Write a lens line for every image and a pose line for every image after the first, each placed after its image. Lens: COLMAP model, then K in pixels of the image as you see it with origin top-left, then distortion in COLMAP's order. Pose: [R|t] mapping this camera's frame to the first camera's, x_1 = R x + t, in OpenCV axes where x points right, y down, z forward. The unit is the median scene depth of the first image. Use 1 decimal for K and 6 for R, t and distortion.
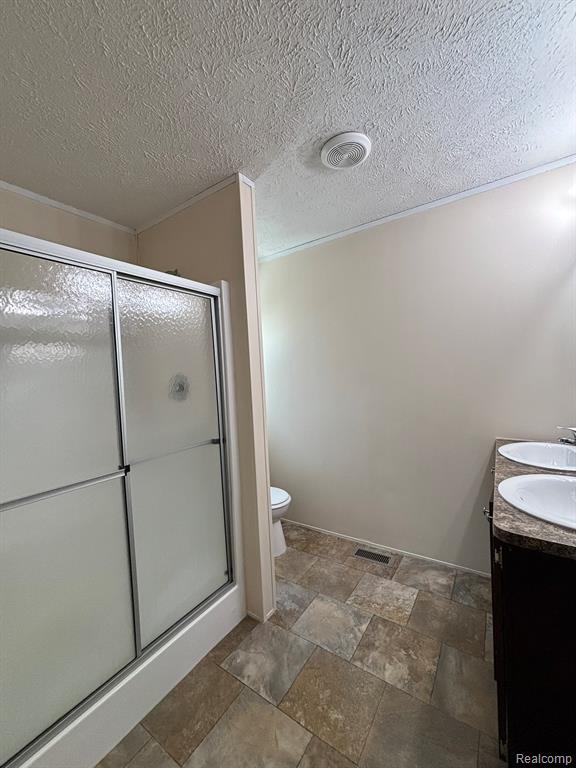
lens RADIAL K [[306.6, 0, 288.0], [0, 306.6, 384.0], [0, 0, 1]] dist [0.001473, -0.000055]
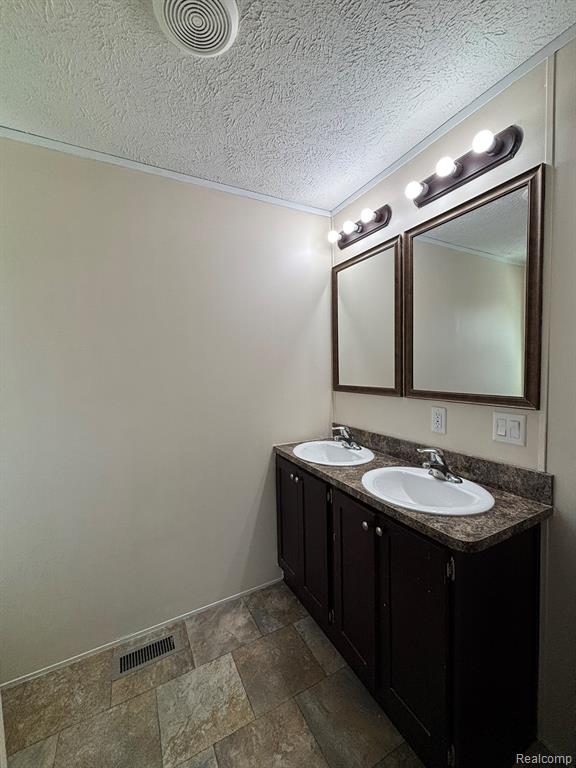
lens RADIAL K [[306.6, 0, 288.0], [0, 306.6, 384.0], [0, 0, 1]] dist [0.001473, -0.000055]
pose [[0.467352, -0.005373, 0.884055, -0.206123], [0.026987, 0.999602, -0.008191, -0.021456], [-0.883659, 0.027686, 0.467311, 0.464429]]
